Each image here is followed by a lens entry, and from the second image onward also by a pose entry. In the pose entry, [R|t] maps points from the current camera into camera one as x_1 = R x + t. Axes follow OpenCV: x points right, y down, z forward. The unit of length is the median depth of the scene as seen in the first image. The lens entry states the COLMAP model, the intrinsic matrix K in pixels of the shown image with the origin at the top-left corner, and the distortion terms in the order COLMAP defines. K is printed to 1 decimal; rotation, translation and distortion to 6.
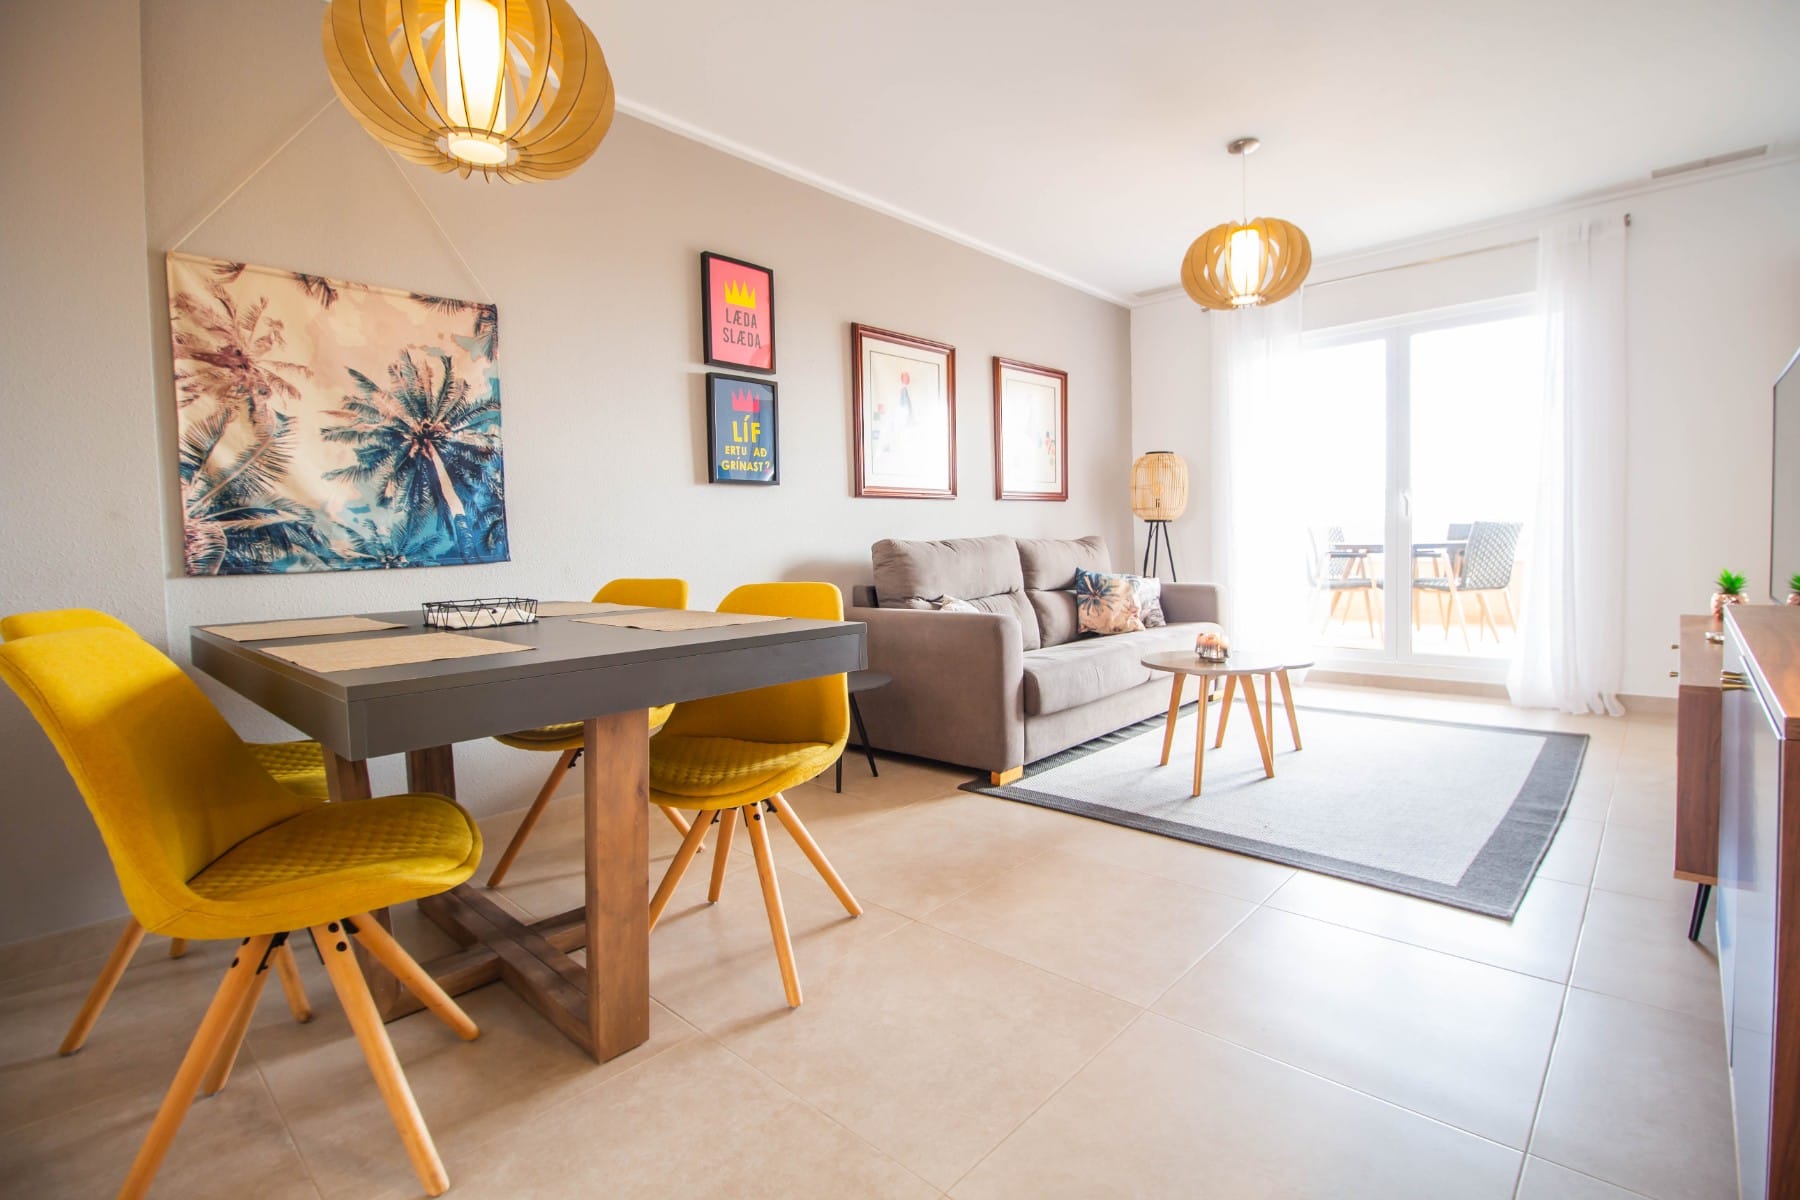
lens RADIAL K [[832.9, 0, 902.1], [0, 832.9, 581.2], [0, 0, 1]] dist [0.000905, -0.014501]
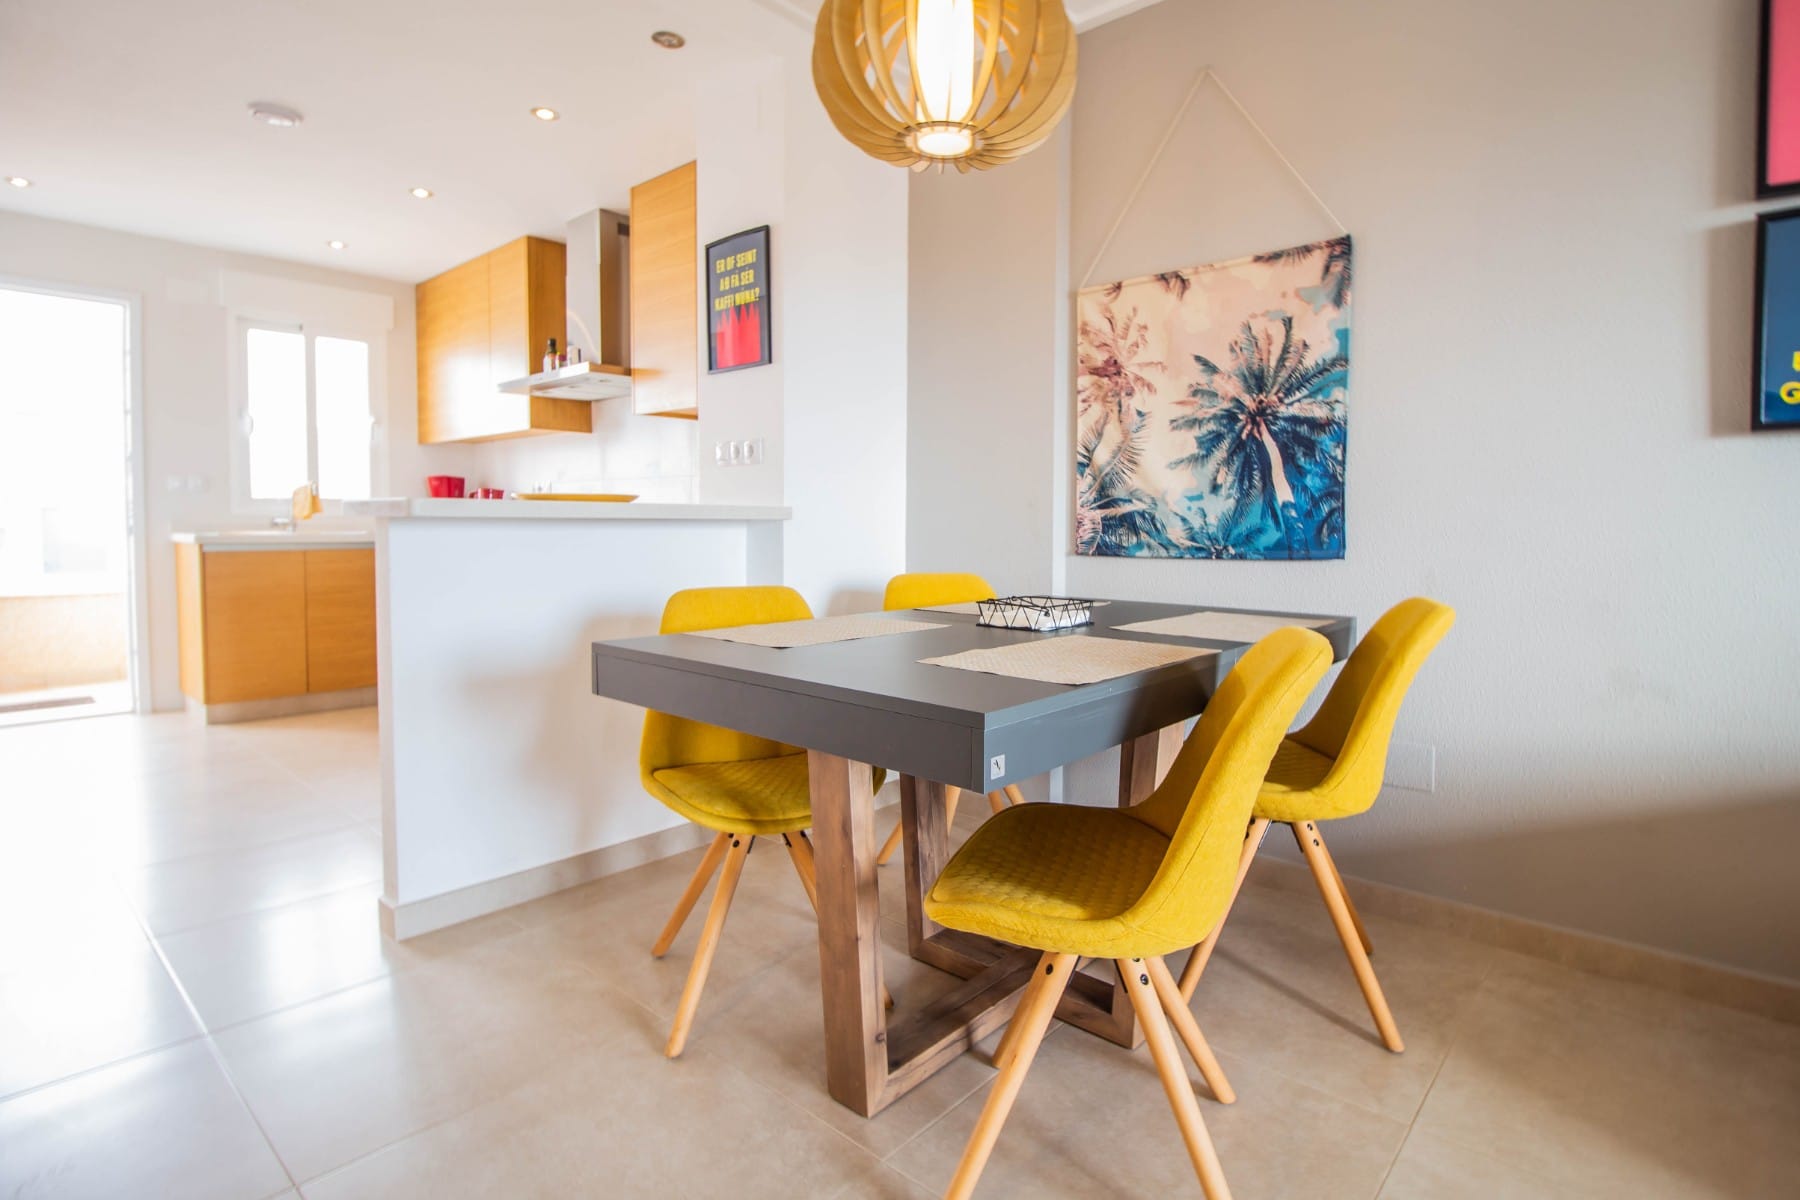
lens RADIAL K [[860.4, 0, 937.0], [0, 860.4, 571.4], [0, 0, 1]] dist [-0.015538, -0.000475]
pose [[0.065616, 0.078189, -0.994777, 0.349920], [-0.056843, 0.995599, 0.074504, -0.057467], [0.996225, 0.051658, 0.069772, 0.628358]]
